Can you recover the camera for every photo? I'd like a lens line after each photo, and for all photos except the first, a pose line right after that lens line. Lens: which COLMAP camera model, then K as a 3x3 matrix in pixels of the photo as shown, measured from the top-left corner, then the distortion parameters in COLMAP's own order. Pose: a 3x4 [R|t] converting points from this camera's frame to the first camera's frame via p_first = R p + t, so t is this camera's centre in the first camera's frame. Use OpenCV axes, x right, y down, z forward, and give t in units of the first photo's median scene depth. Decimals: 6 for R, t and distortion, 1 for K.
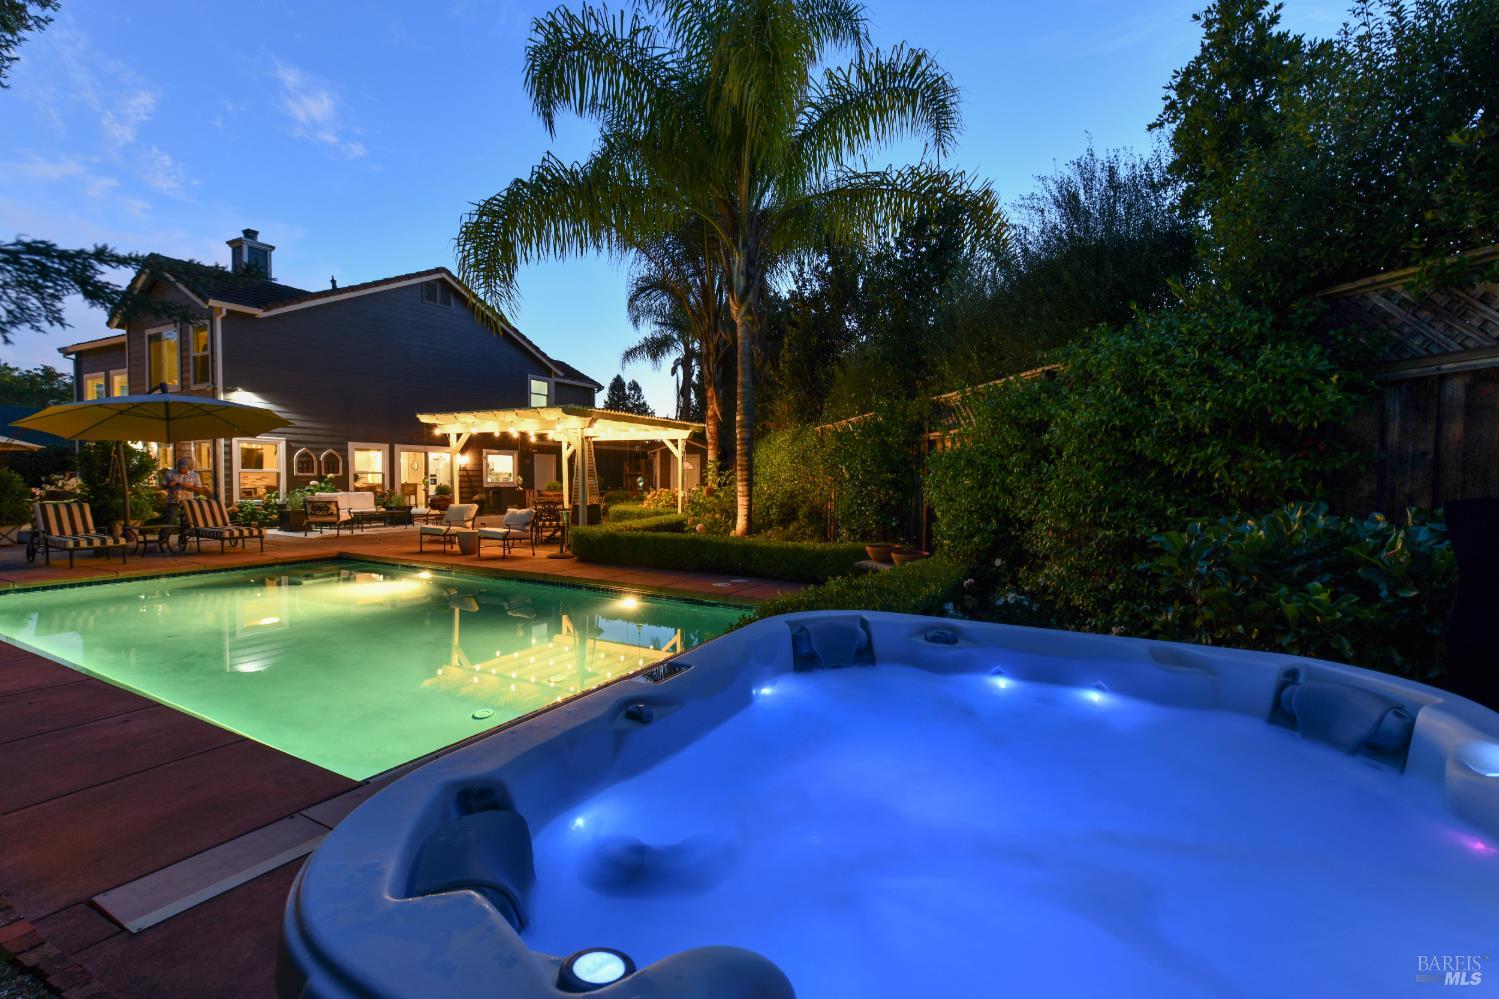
lens RADIAL K [[603.4, 0, 749.5], [0, 603.4, 499.5], [0, 0, 1]] dist [0.000824, 0.000095]
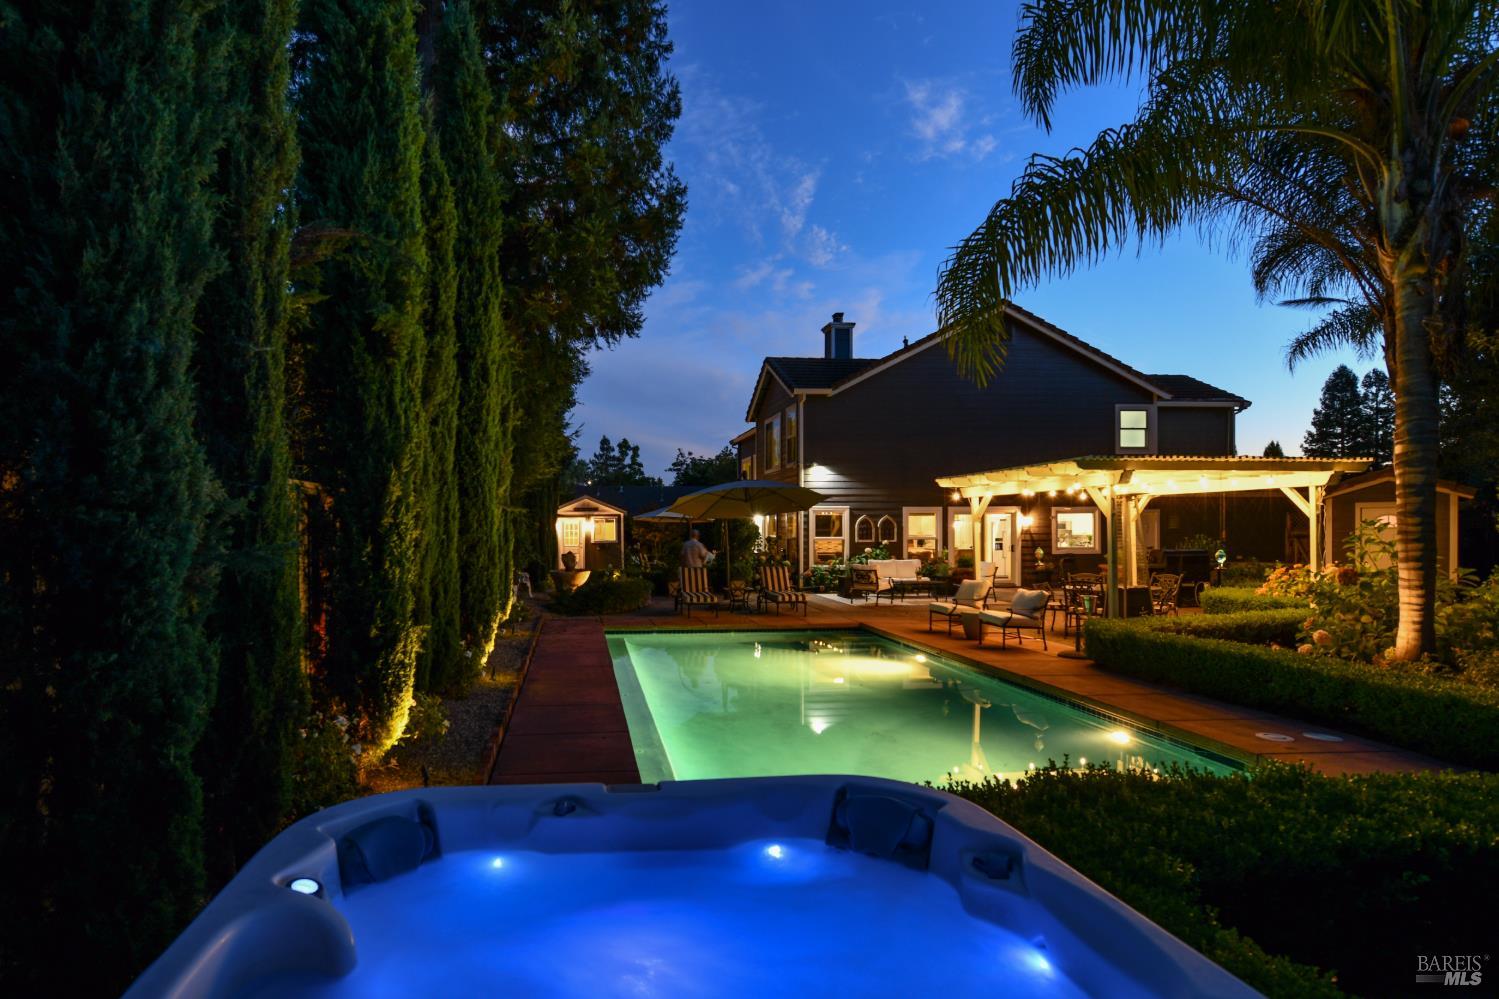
lens RADIAL K [[832.0, 0, 749.5], [0, 832.0, 499.5], [0, 0, 1]] dist [-0.015999, -0.000759]
pose [[0.538183, -0.024281, -0.842478, 0.346291], [-0.017798, 0.999035, -0.040162, -0.052516], [0.842640, 0.036609, 0.537231, 0.082687]]
